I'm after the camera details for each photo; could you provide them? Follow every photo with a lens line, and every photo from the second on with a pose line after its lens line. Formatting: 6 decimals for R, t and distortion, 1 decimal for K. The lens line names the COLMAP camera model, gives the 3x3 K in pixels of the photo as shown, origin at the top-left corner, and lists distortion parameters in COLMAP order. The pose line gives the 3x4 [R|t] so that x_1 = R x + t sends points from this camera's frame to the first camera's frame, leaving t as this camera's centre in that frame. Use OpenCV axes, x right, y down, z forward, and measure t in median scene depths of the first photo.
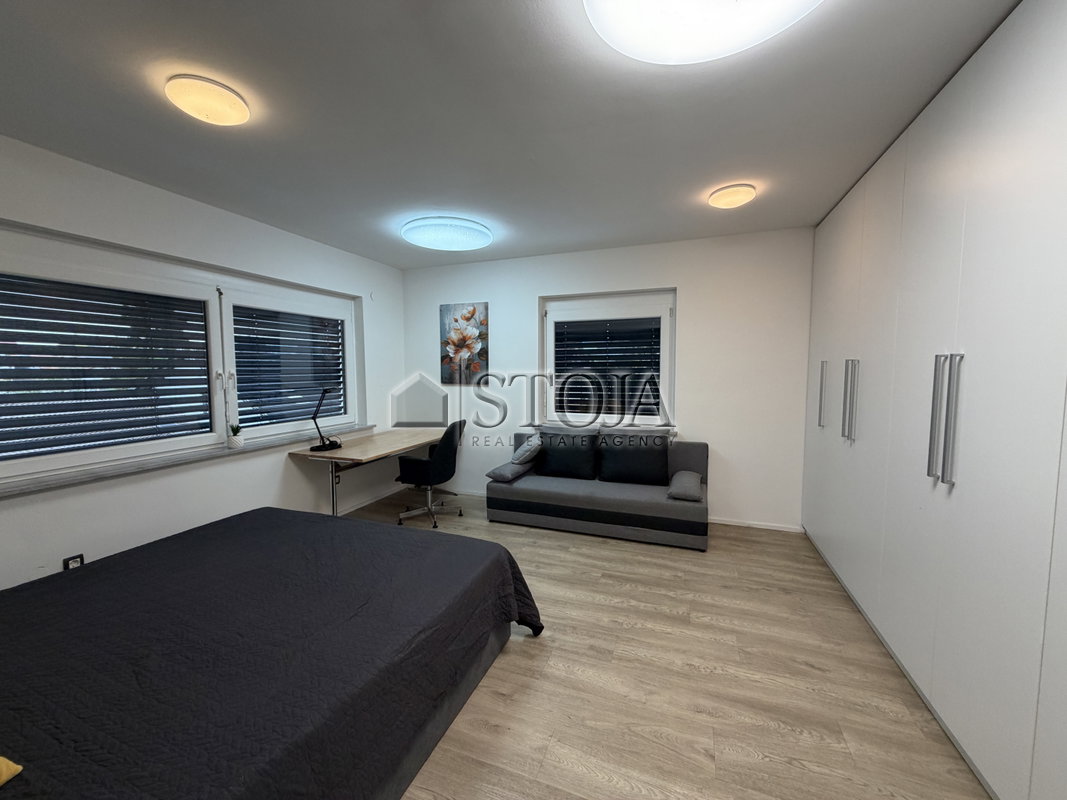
lens RADIAL K [[423.1, 0, 532.9], [0, 423.1, 396.8], [0, 0, 1]] dist [-0.002305, 0.001057]
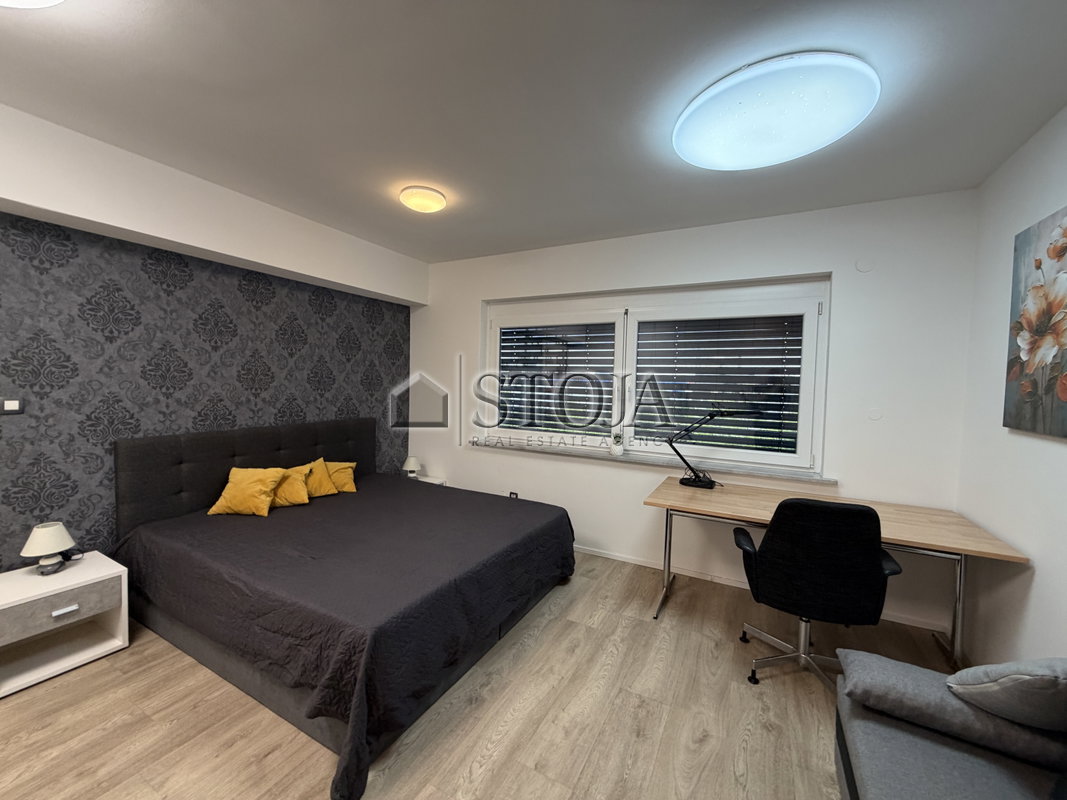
lens RADIAL K [[423.1, 0, 532.6], [0, 423.1, 402.5], [0, 0, 1]] dist [-0.002305, 0.001057]
pose [[-0.138768, 0.053740, -0.988866, 0.286122], [-0.086777, 0.994026, 0.066198, -0.047889], [0.986516, 0.094997, -0.133275, 0.678286]]
